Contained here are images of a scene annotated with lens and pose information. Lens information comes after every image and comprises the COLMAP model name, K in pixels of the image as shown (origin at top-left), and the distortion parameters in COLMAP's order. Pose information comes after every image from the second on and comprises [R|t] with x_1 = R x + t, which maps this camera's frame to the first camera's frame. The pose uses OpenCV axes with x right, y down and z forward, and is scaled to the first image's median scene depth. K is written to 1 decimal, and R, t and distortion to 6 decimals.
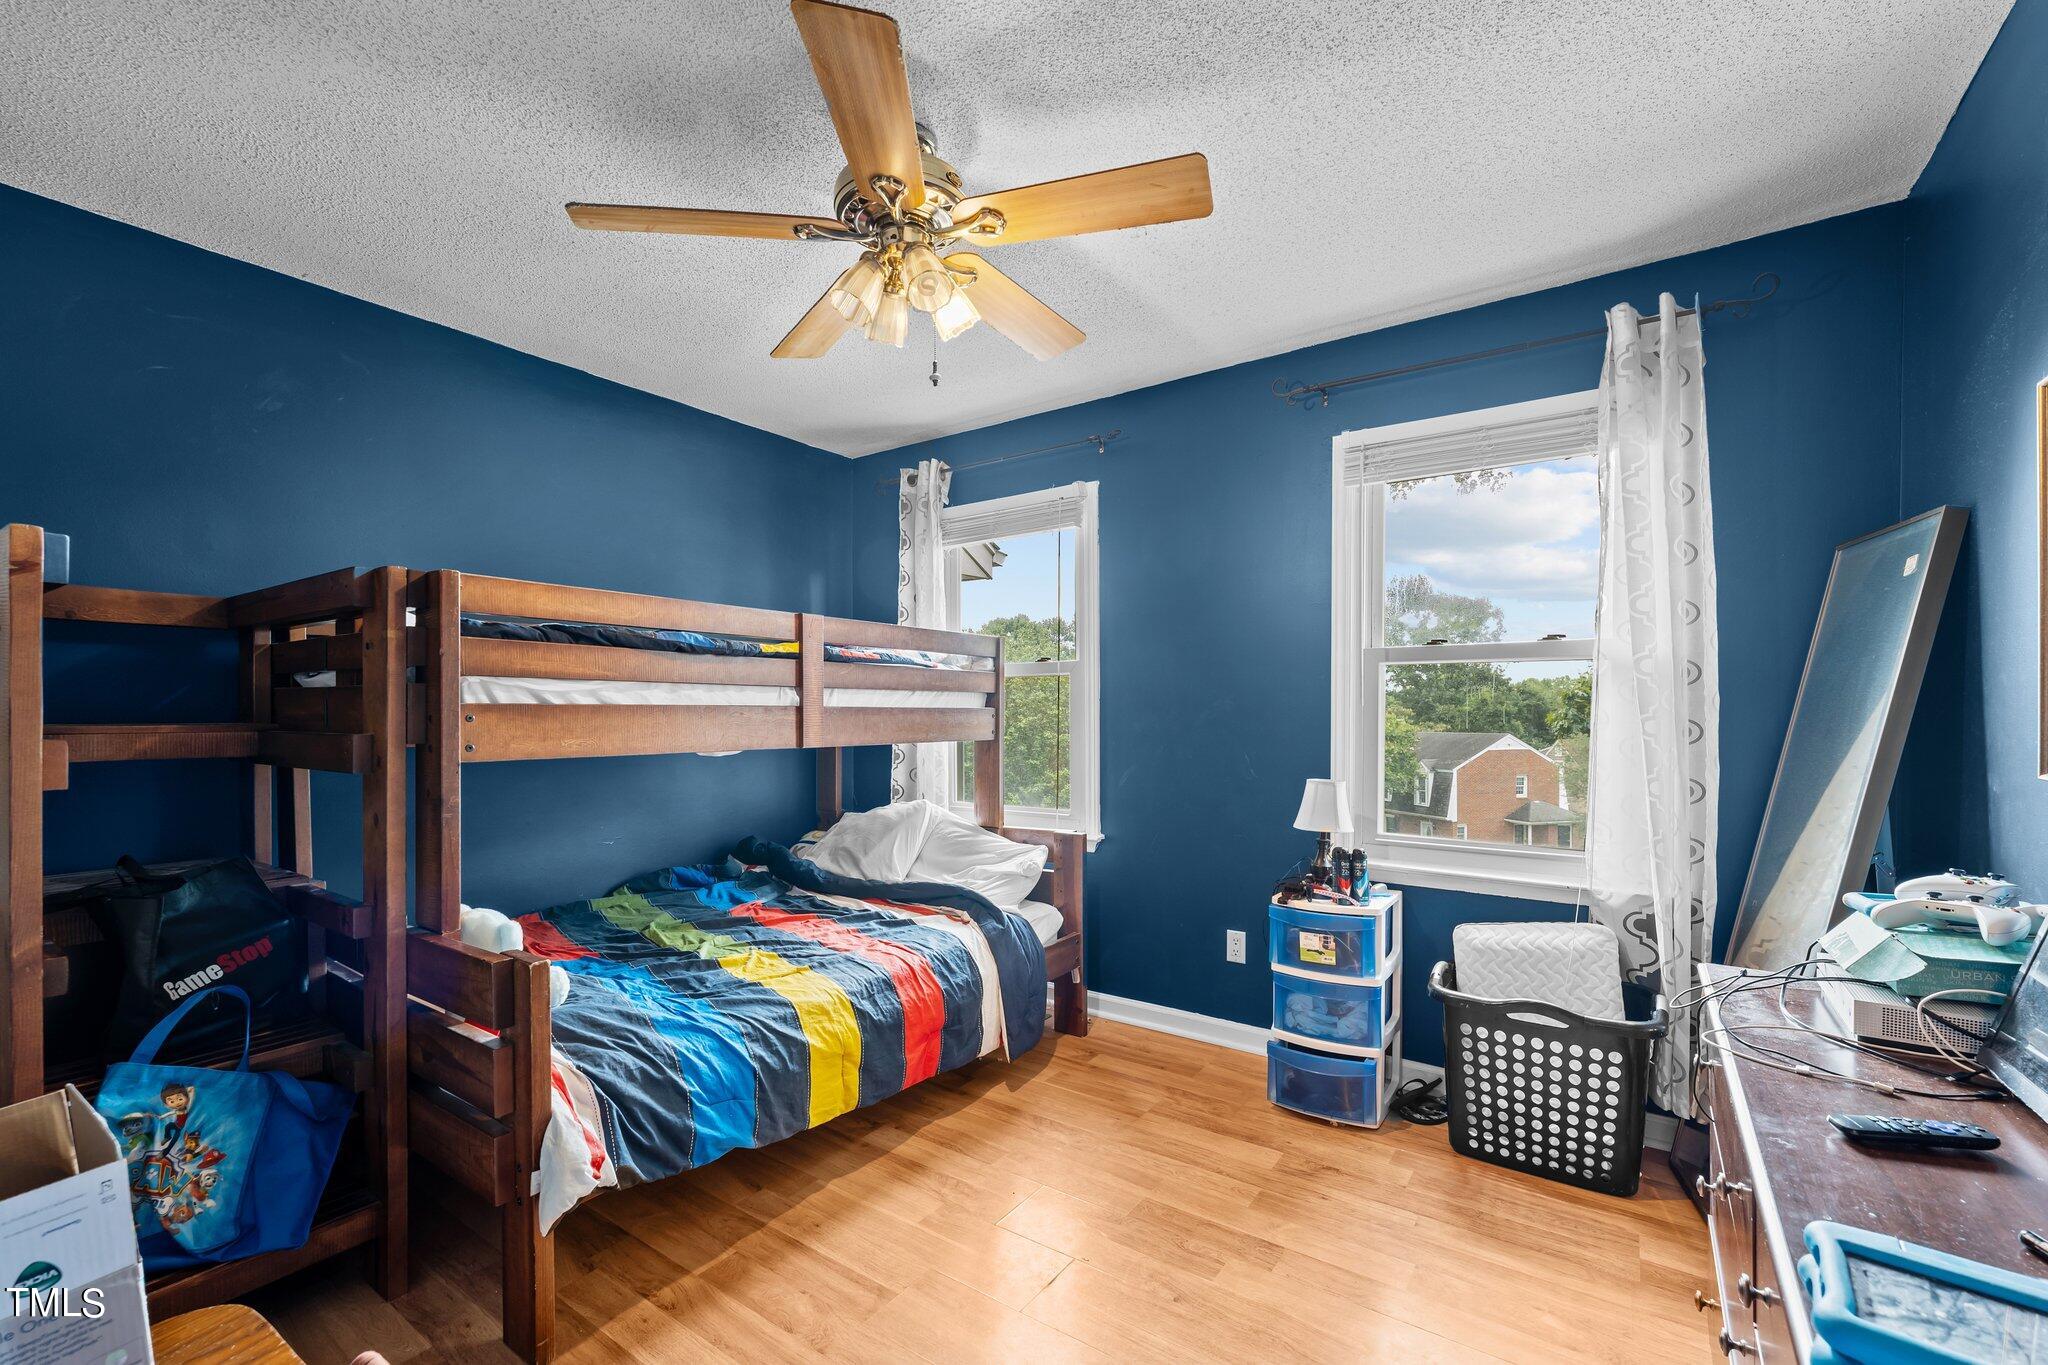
lens RADIAL K [[841.4, 0, 1025.6], [0, 841.4, 701.6], [0, 0, 1]] dist [0.003969, -0.000075]
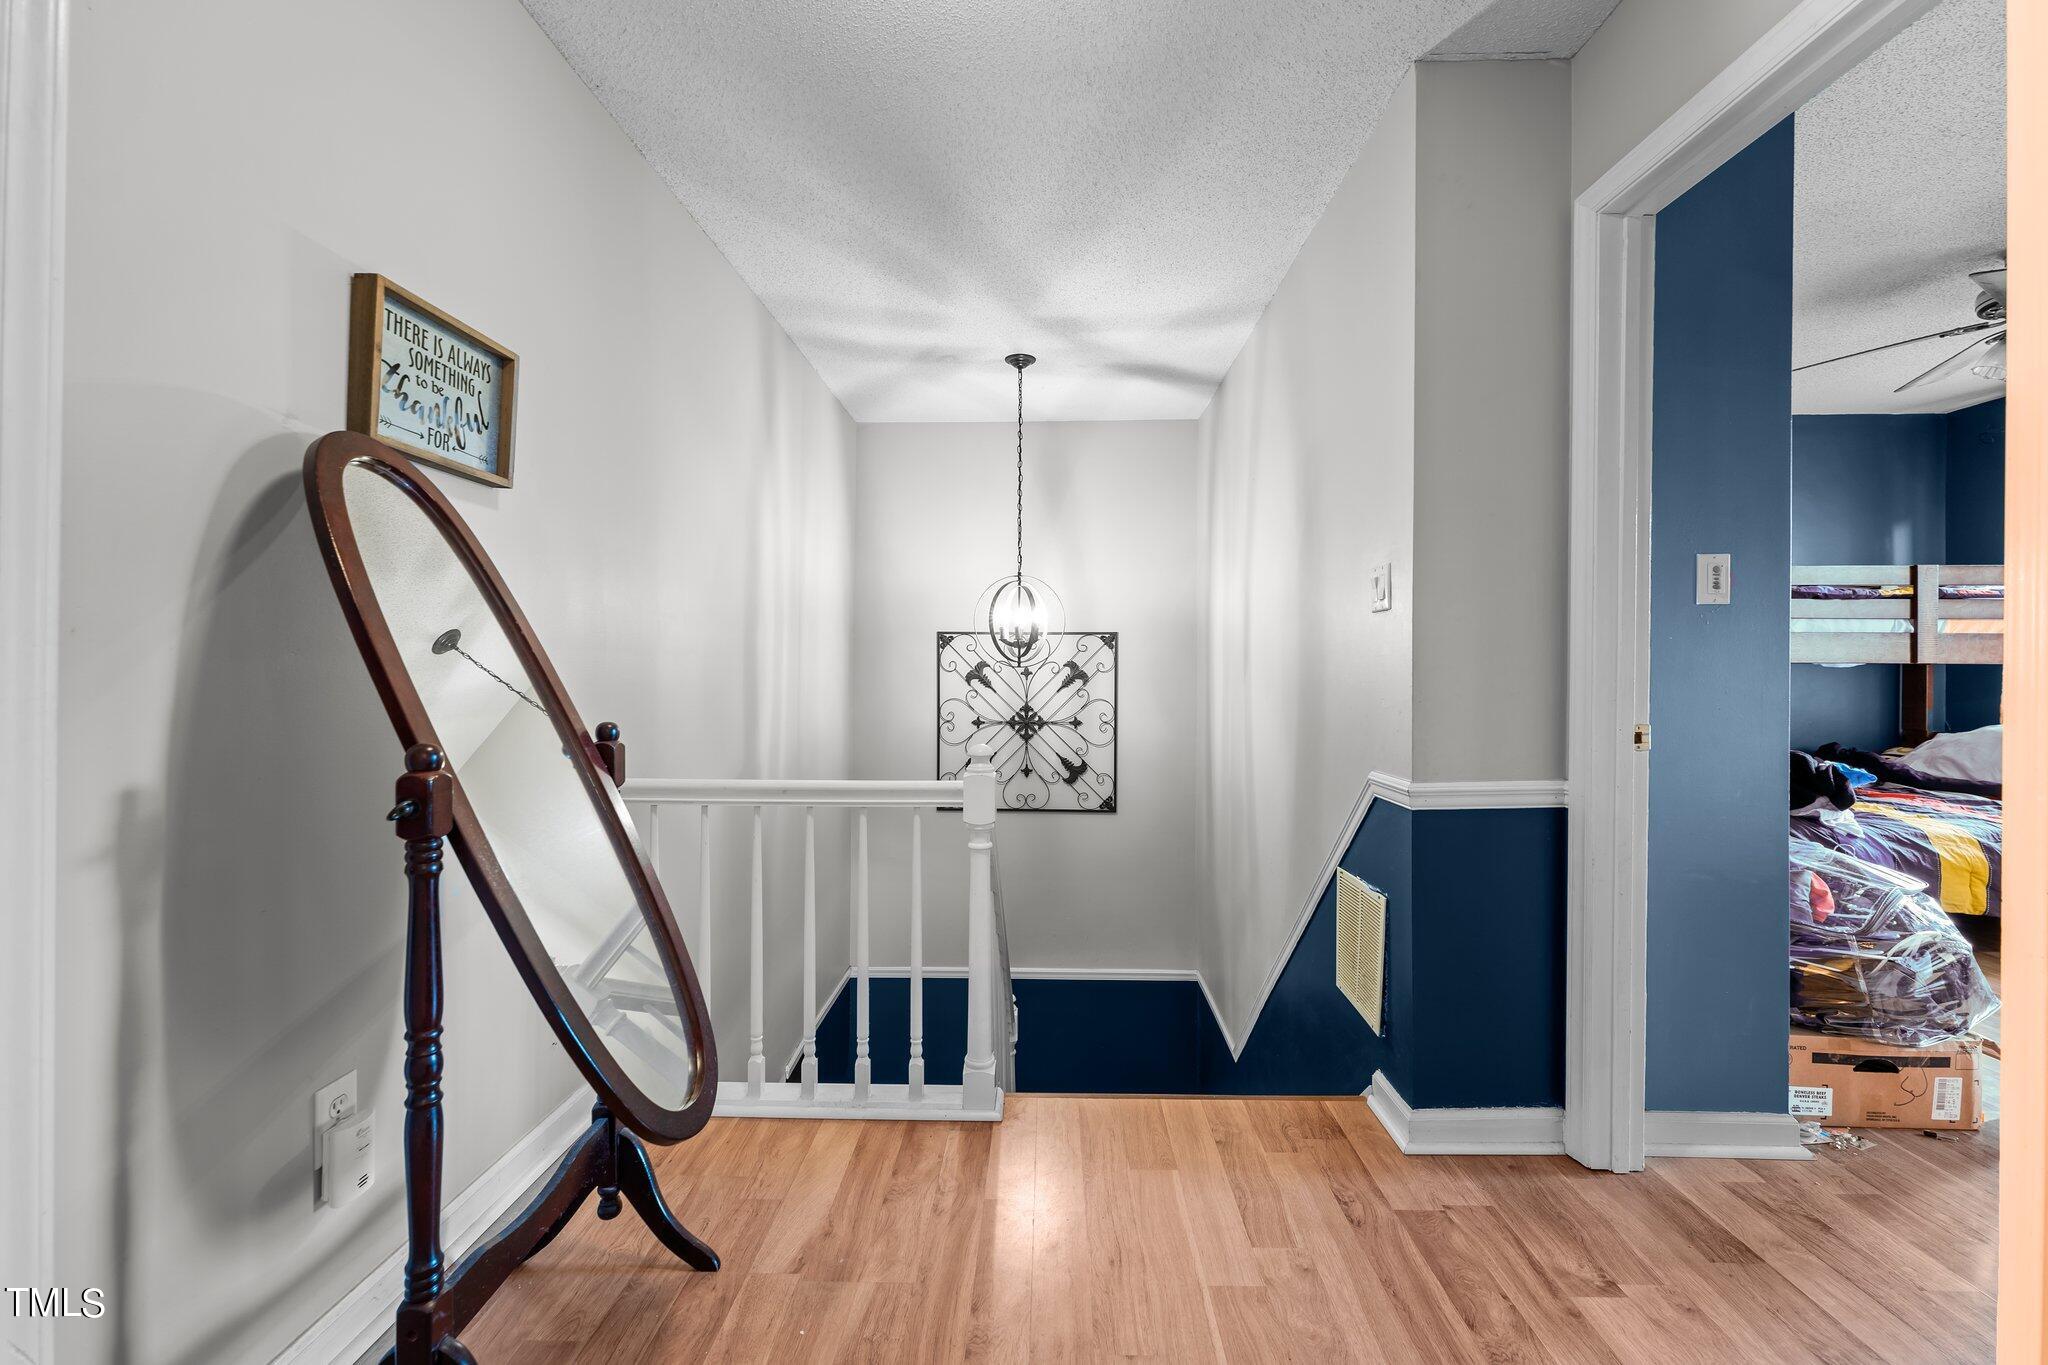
lens RADIAL K [[841.4, 0, 1018.8], [0, 841.4, 667.3], [0, 0, 1]] dist [0.003969, -0.000075]
pose [[0.550839, 0.001892, -0.834610, 0.079300], [0.003956, 0.999980, 0.004878, 0.049549], [0.834602, -0.005989, 0.550820, -0.987982]]
